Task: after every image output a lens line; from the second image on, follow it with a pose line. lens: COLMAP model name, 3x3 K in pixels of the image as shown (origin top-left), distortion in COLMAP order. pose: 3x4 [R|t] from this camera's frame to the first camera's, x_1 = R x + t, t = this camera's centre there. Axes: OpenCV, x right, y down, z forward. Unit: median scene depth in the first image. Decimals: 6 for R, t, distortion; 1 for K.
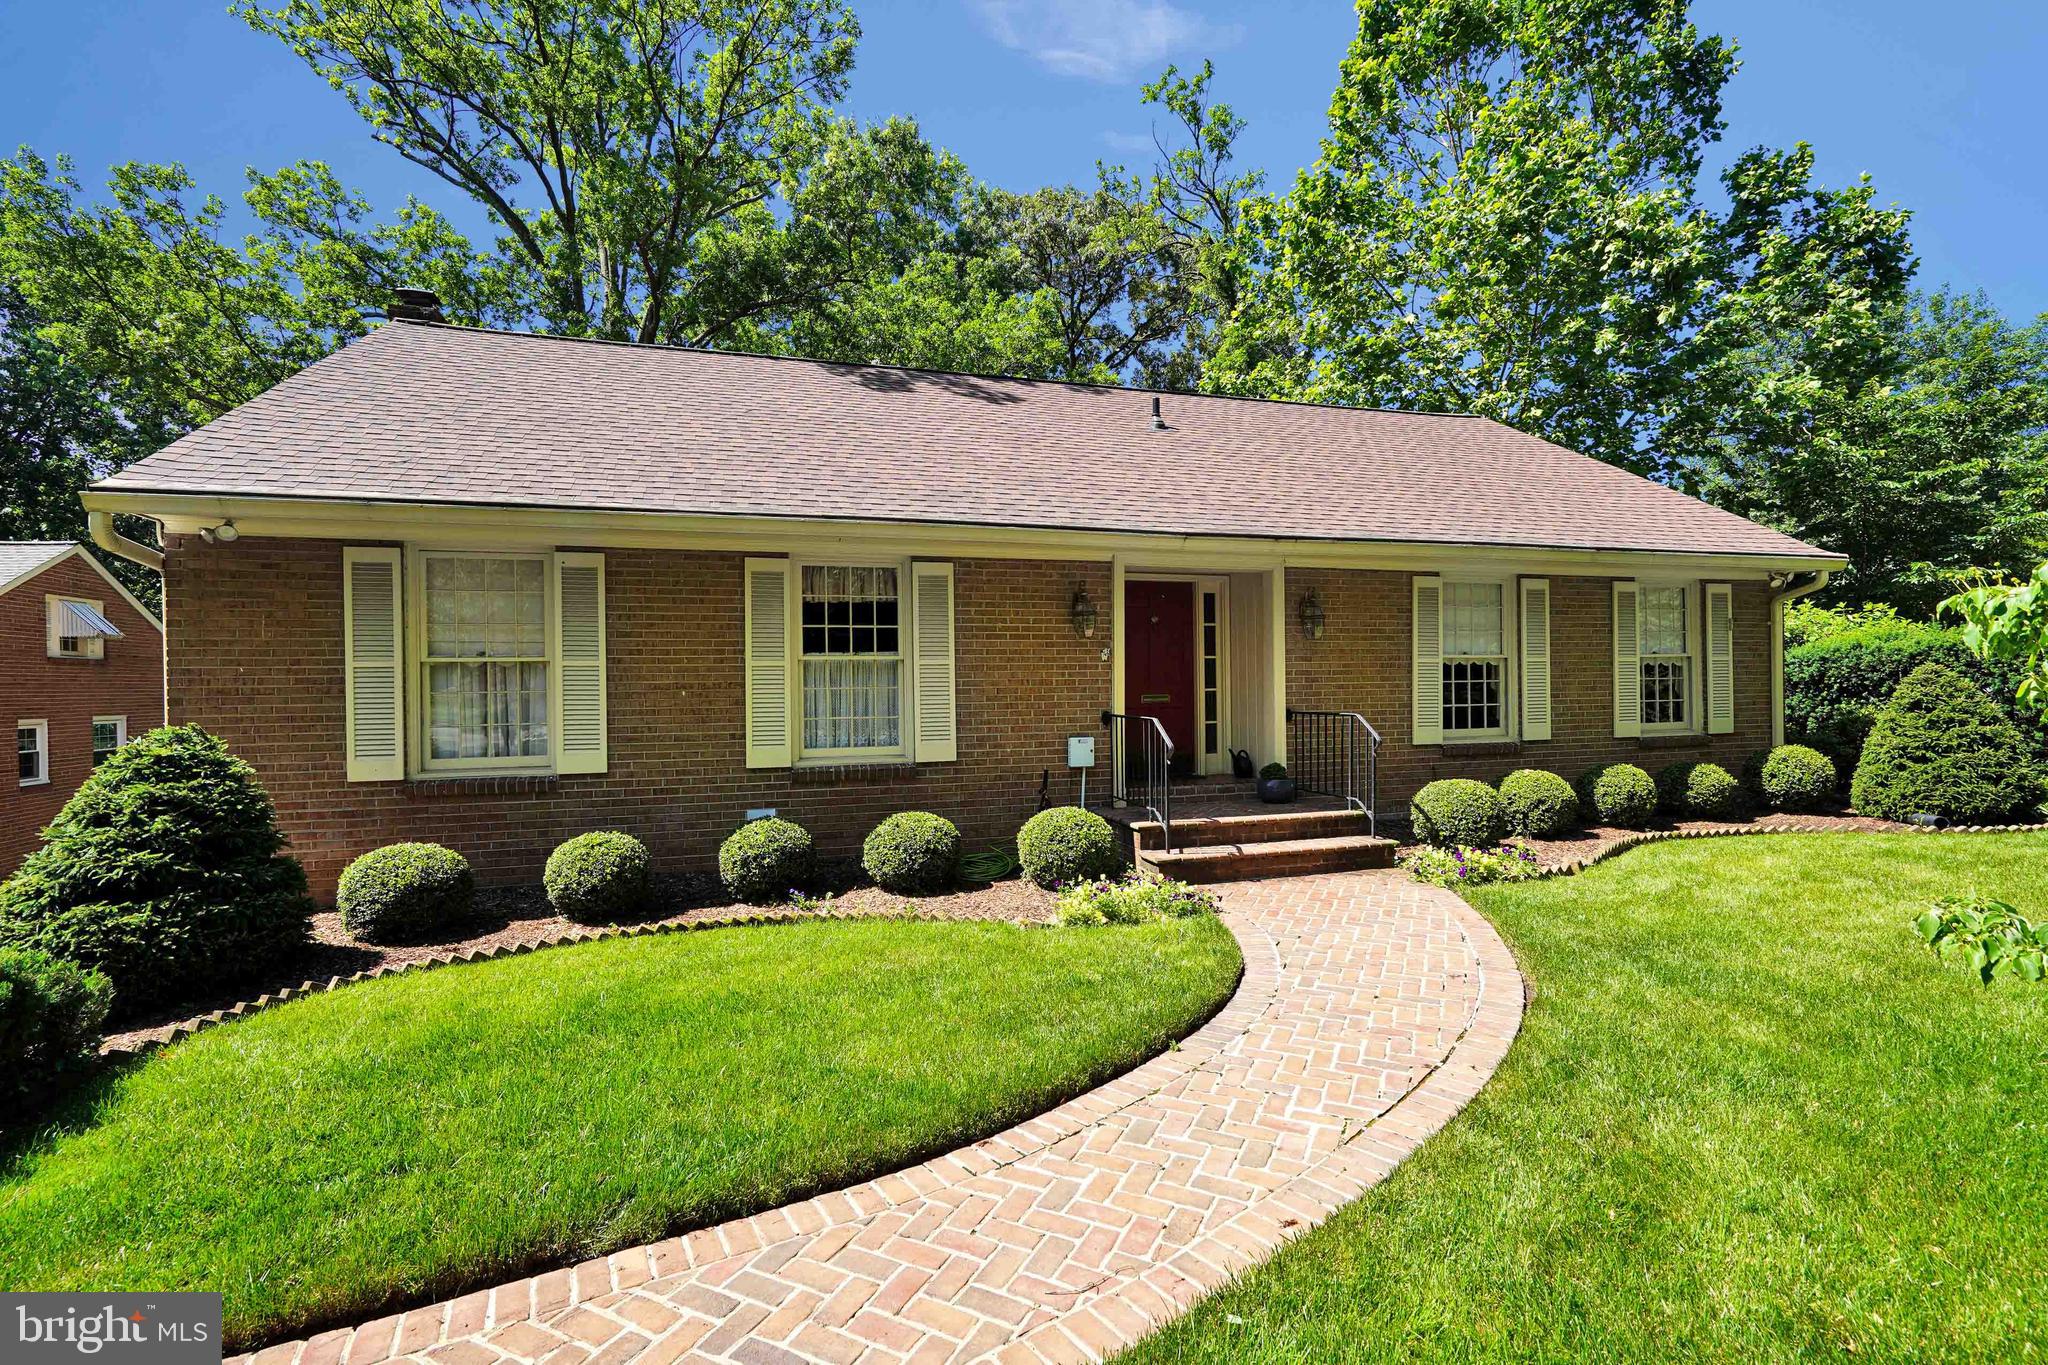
lens RADIAL K [[918.4, 0, 1029.4], [0, 918.4, 681.8], [0, 0, 1]] dist [-0.012169, 0.004666]
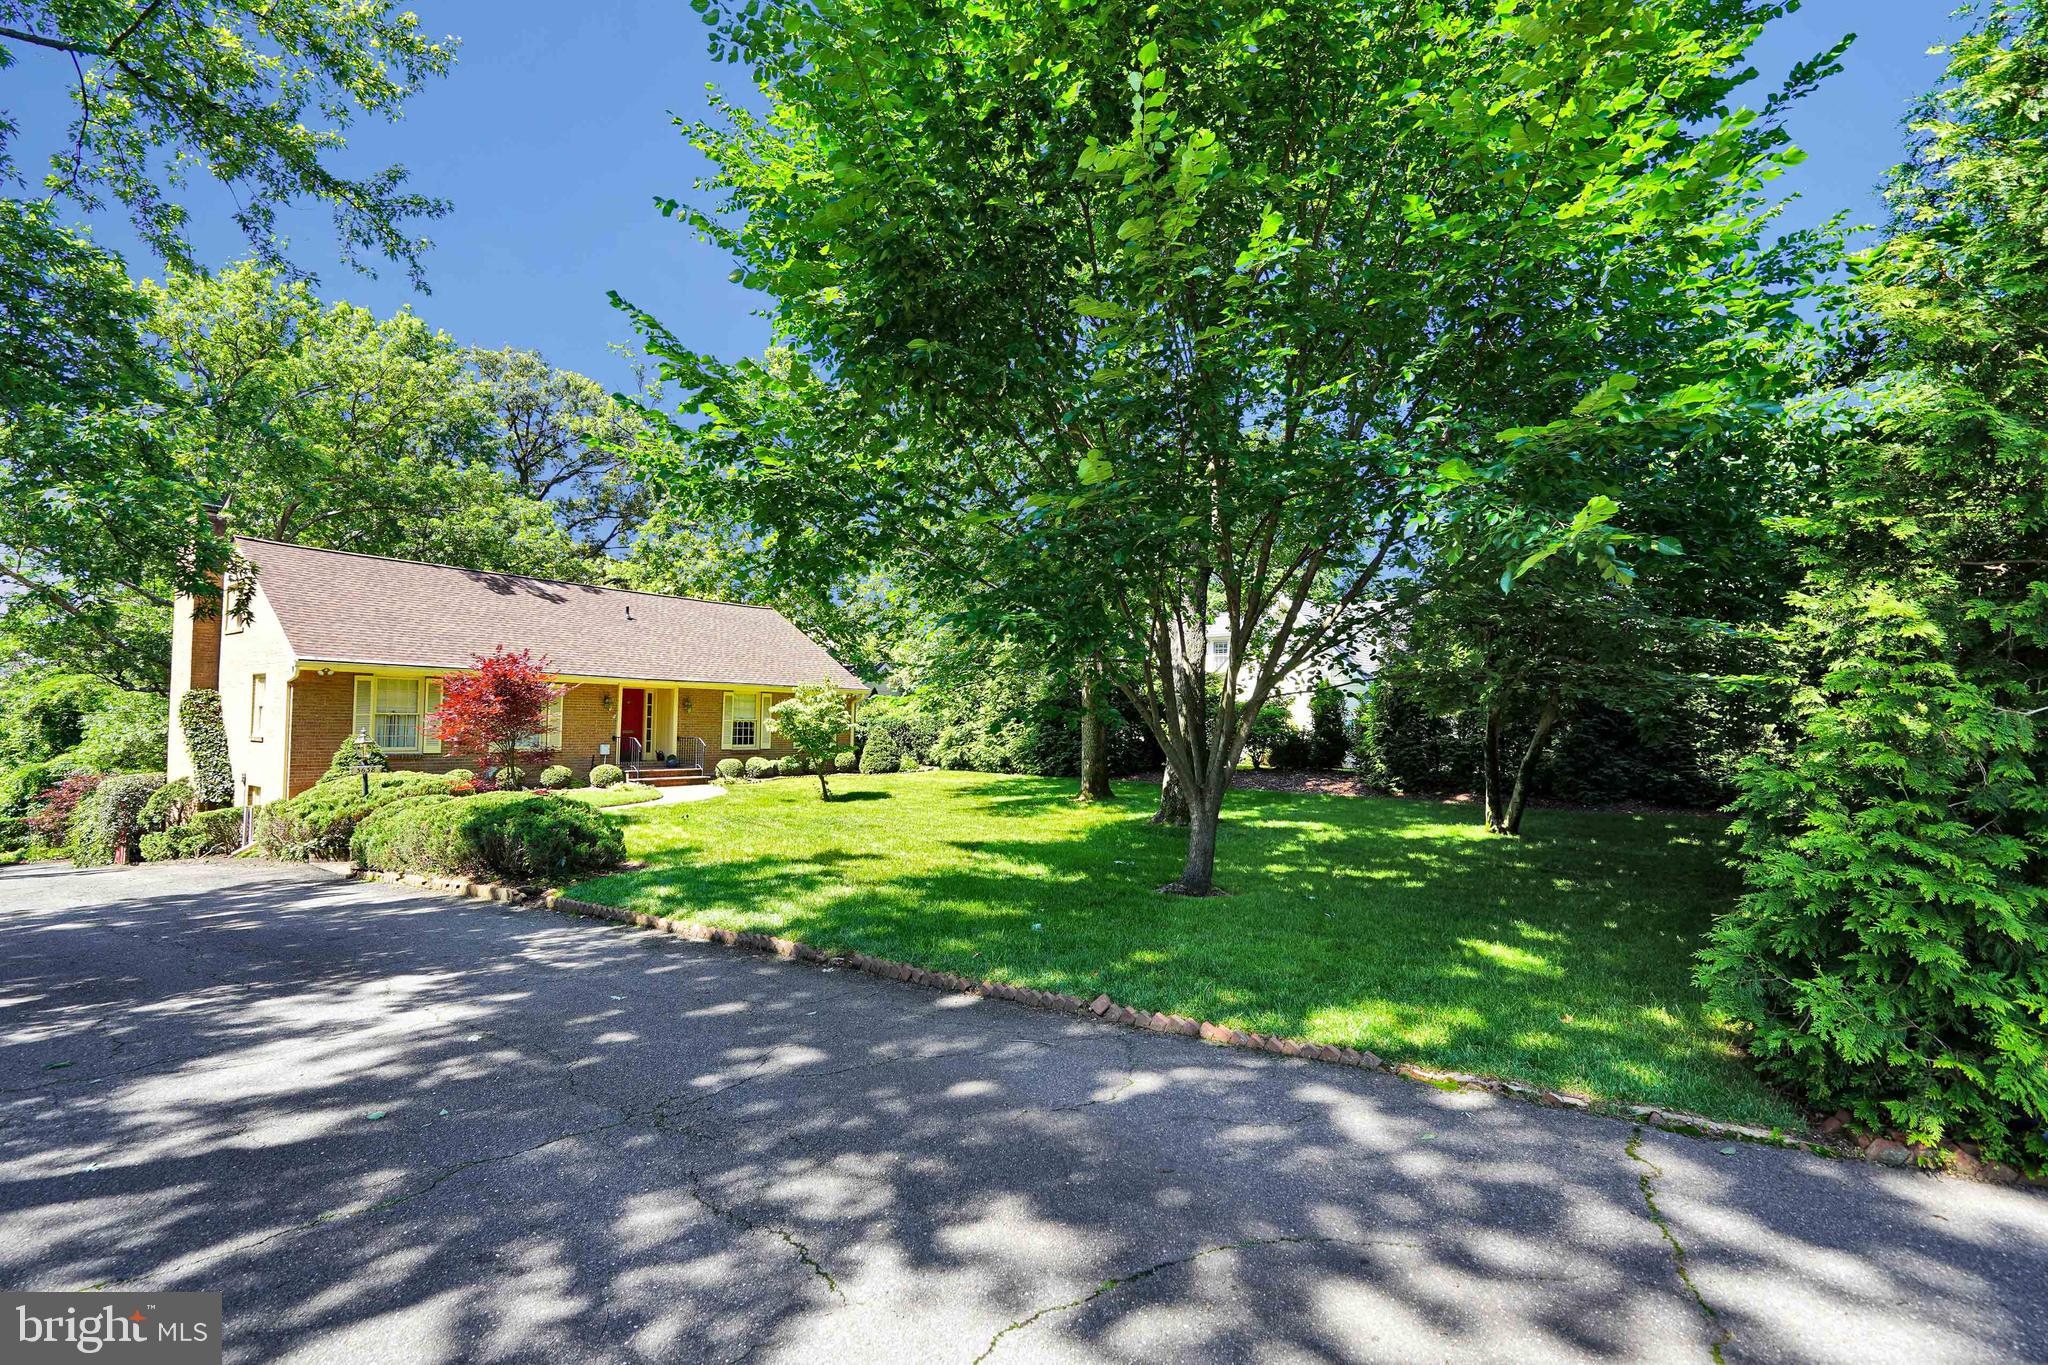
lens RADIAL K [[918.4, 0, 1029.4], [0, 918.4, 681.8], [0, 0, 1]] dist [-0.012169, 0.004666]
pose [[0.805314, 0.052939, 0.590481, -0.558054], [-0.029797, 0.998361, -0.048868, -0.035137], [-0.592100, 0.021759, 0.805571, -2.048562]]
